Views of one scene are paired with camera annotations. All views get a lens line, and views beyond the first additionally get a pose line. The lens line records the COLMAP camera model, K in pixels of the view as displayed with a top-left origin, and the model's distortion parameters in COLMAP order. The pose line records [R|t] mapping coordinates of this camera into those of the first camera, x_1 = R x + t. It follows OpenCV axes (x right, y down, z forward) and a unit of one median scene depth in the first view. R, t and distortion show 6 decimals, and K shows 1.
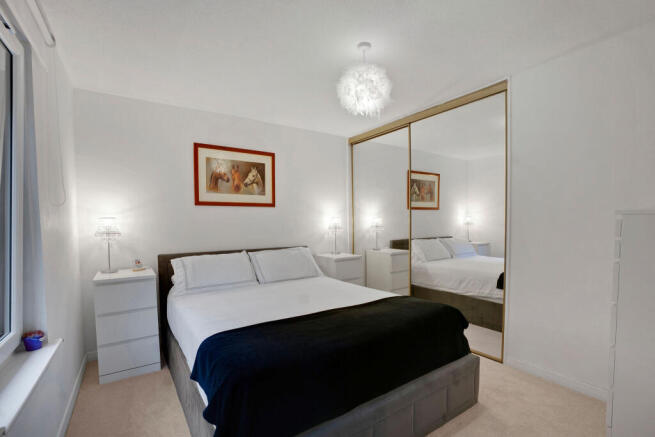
lens RADIAL K [[291.9, 0, 327.4], [0, 291.9, 235.2], [0, 0, 1]] dist [0.000490, 0.000056]
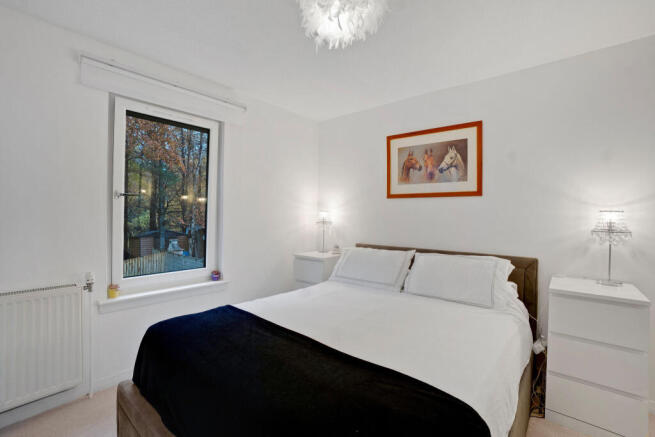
lens RADIAL K [[300.6, 0, 336.4], [0, 300.6, 219.6], [0, 0, 1]] dist [-0.000585, 0.000112]
pose [[0.314317, 0.033239, -0.948736, 0.440967], [-0.054847, 0.998353, 0.016807, -0.034779], [0.947732, 0.046752, 0.315623, 0.476681]]
